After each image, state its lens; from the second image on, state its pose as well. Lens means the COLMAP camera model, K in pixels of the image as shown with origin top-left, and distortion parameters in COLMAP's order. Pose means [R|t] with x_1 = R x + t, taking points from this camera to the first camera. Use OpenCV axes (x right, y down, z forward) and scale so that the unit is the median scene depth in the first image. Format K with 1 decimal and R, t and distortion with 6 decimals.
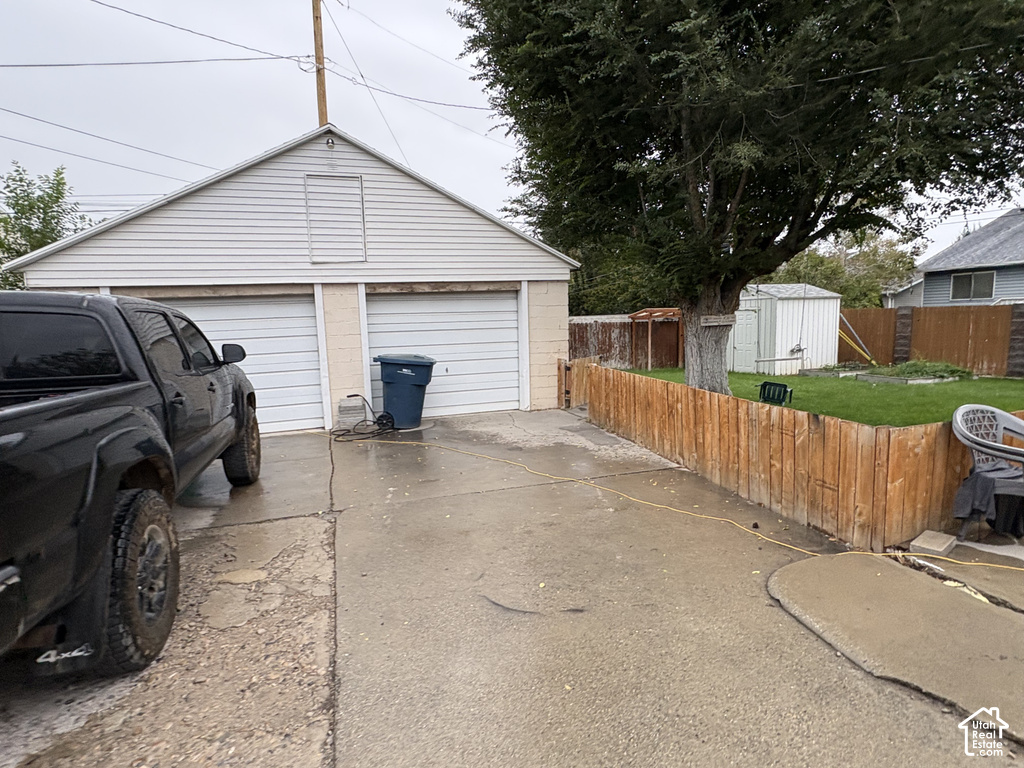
lens RADIAL K [[545.0, 0, 508.1], [0, 545.0, 383.1], [0, 0, 1]] dist [0.003320, 0.000955]
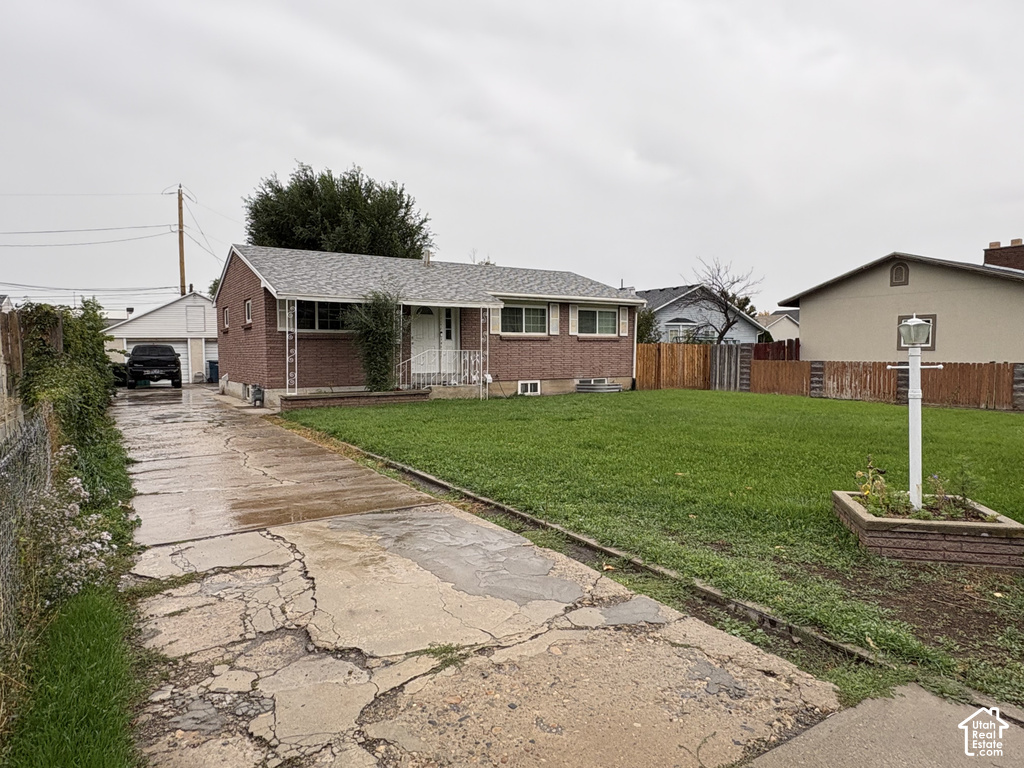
lens RADIAL K [[620.6, 0, 512.3], [0, 620.6, 389.3], [0, 0, 1]] dist [0.001421, 0.000126]
pose [[0.974108, 0.010036, 0.225859, 0.557845], [0.006608, 0.997323, -0.072817, 0.324662], [-0.225985, 0.072424, 0.971435, -2.405500]]
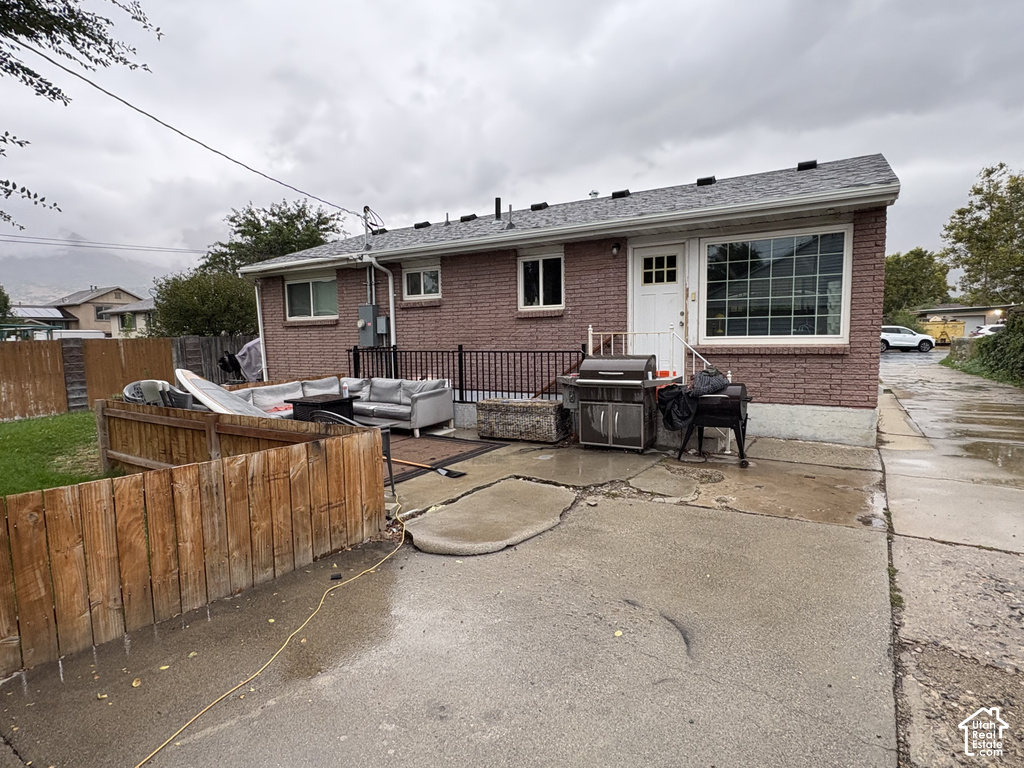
lens RADIAL K [[545.0, 0, 508.1], [0, 545.0, 383.1], [0, 0, 1]] dist [0.003320, 0.000955]
pose [[-0.622723, -0.030551, 0.781846, -0.418469], [0.127377, 0.981949, 0.139823, -0.140616], [-0.772005, 0.186660, -0.607591, 1.340026]]
